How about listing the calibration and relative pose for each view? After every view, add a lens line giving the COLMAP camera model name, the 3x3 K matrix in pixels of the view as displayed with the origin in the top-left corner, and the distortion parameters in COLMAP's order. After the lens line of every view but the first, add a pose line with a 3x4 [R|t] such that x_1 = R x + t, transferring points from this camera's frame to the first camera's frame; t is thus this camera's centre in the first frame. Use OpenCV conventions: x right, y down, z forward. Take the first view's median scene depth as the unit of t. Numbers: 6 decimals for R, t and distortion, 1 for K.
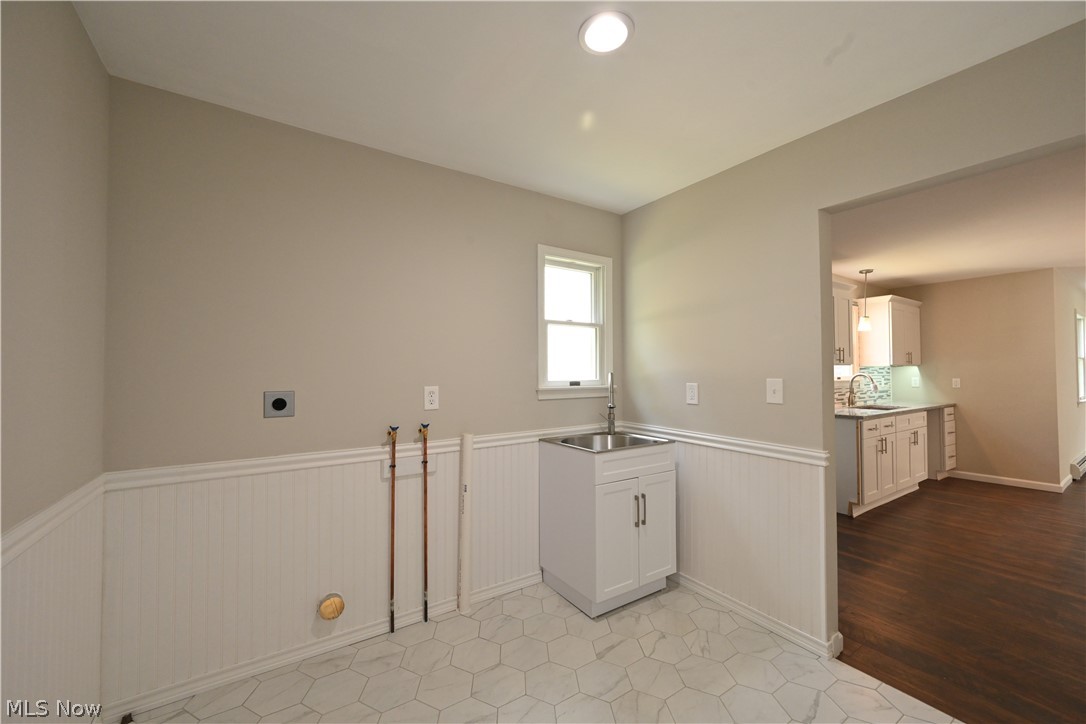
lens RADIAL K [[426.6, 0, 543.0], [0, 426.6, 362.0], [0, 0, 1]] dist [-0.001131, 0.000058]
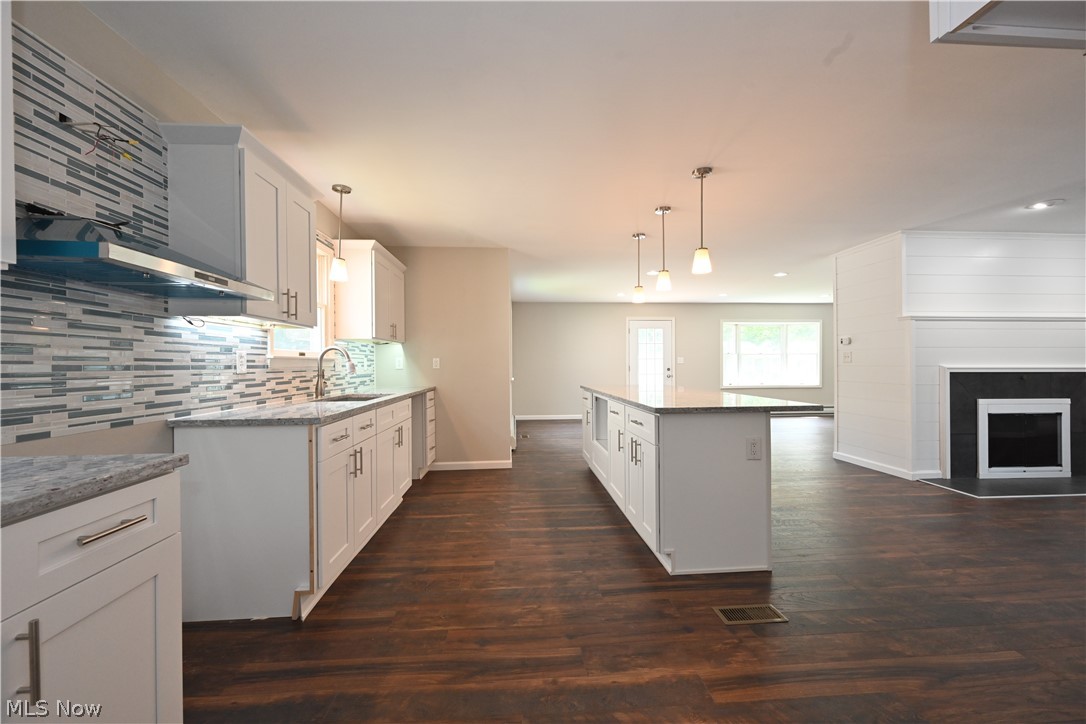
lens RADIAL K [[426.6, 0, 543.0], [0, 426.6, 362.0], [0, 0, 1]] dist [-0.001131, 0.000058]
pose [[0.498713, 0.000600, 0.866767, 0.334207], [-0.011428, 0.999917, 0.005883, 0.041543], [-0.866692, -0.012840, 0.498678, 0.390920]]
